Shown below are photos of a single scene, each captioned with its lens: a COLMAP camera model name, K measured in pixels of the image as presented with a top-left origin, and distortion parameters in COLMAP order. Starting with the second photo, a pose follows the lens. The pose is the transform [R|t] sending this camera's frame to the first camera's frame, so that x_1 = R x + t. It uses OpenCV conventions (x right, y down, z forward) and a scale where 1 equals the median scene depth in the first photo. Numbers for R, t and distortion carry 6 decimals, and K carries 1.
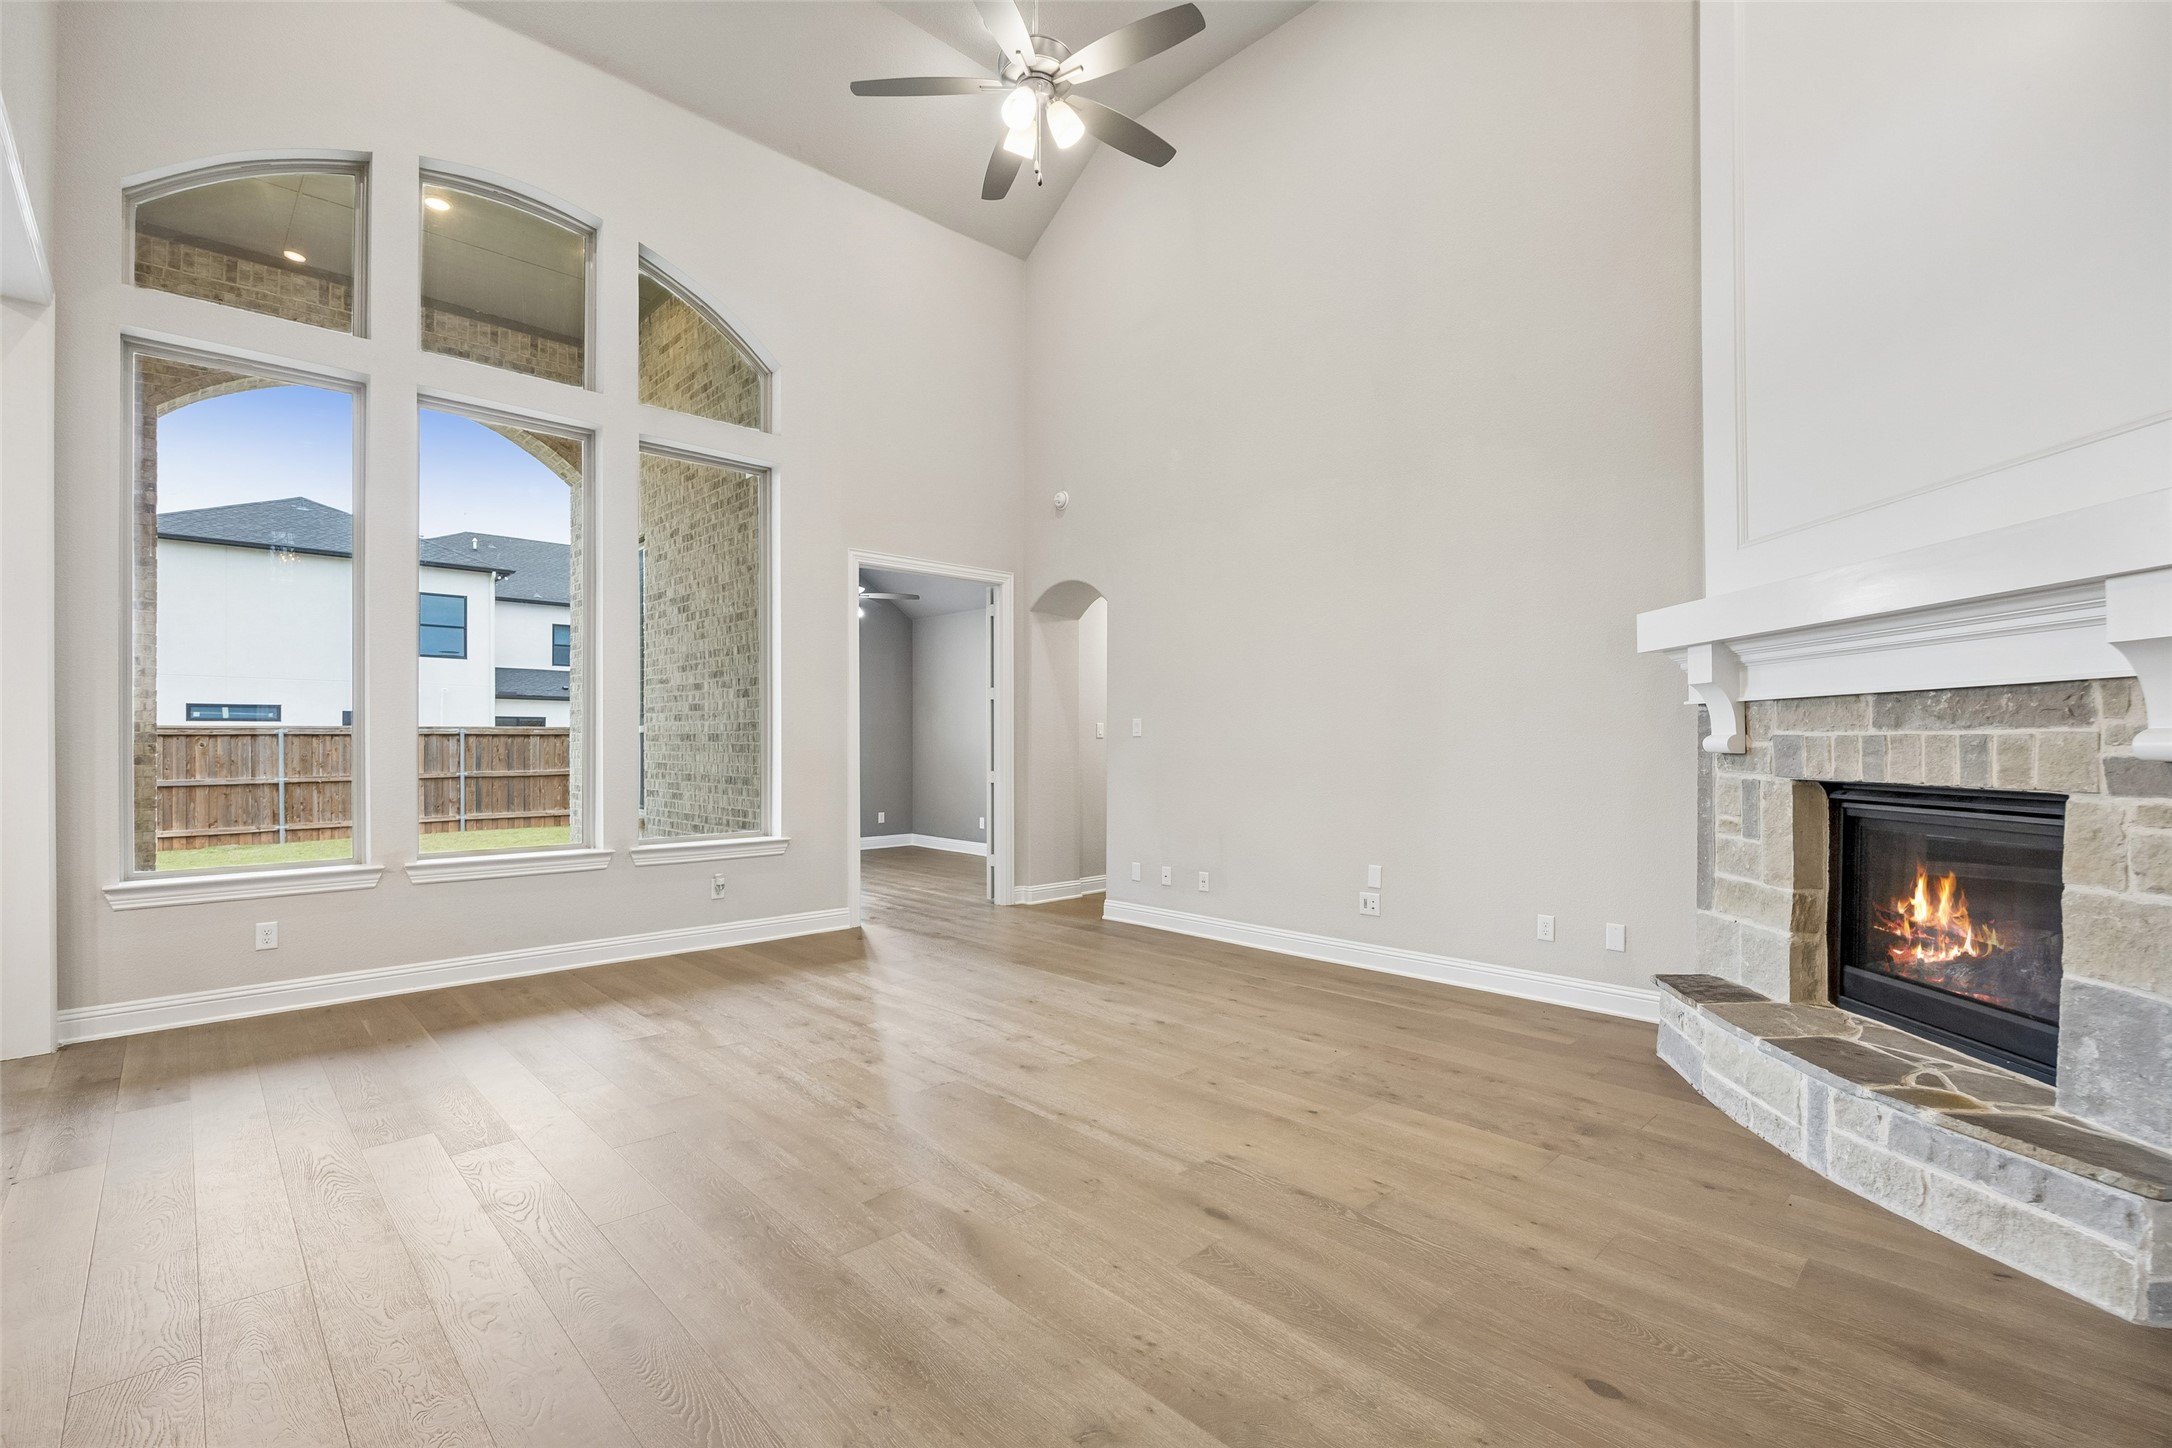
lens RADIAL K [[955.8, 0, 1090.1], [0, 955.8, 741.9], [0, 0, 1]] dist [-0.013231, -0.000909]
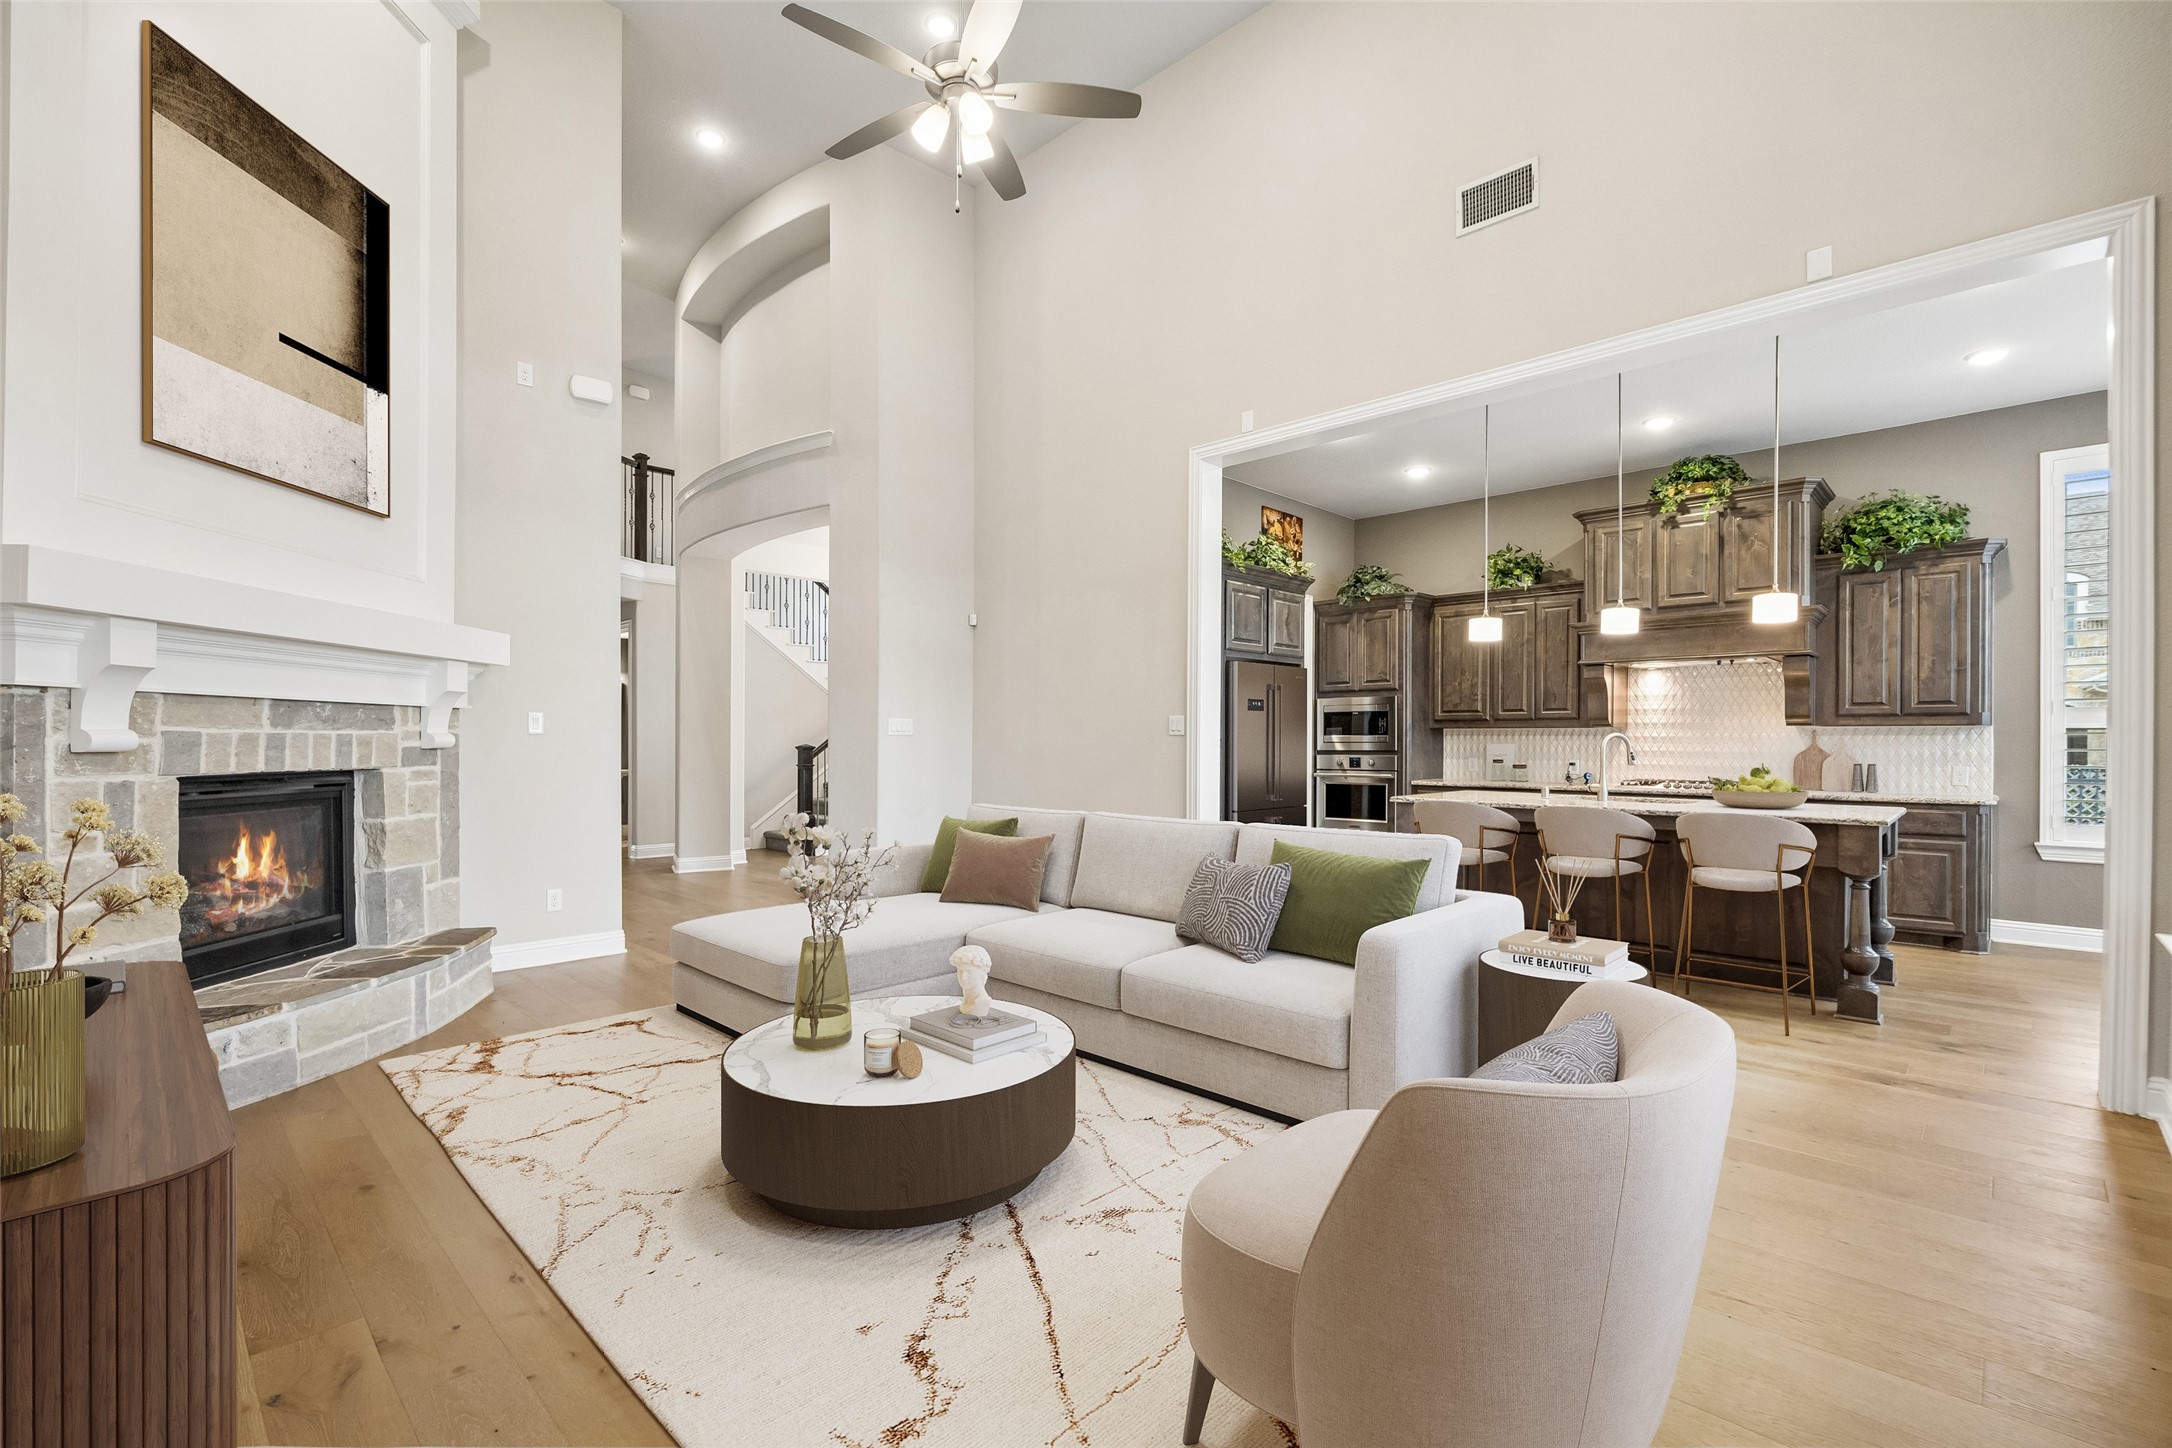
lens RADIAL K [[955.8, 0, 1087.2], [0, 955.8, 744.6], [0, 0, 1]] dist [-0.013231, -0.000909]
pose [[-0.999561, -0.009030, -0.028225, -0.197040], [-0.009178, 0.999945, 0.005099, -0.008666], [0.028178, 0.005356, -0.999589, 2.433262]]
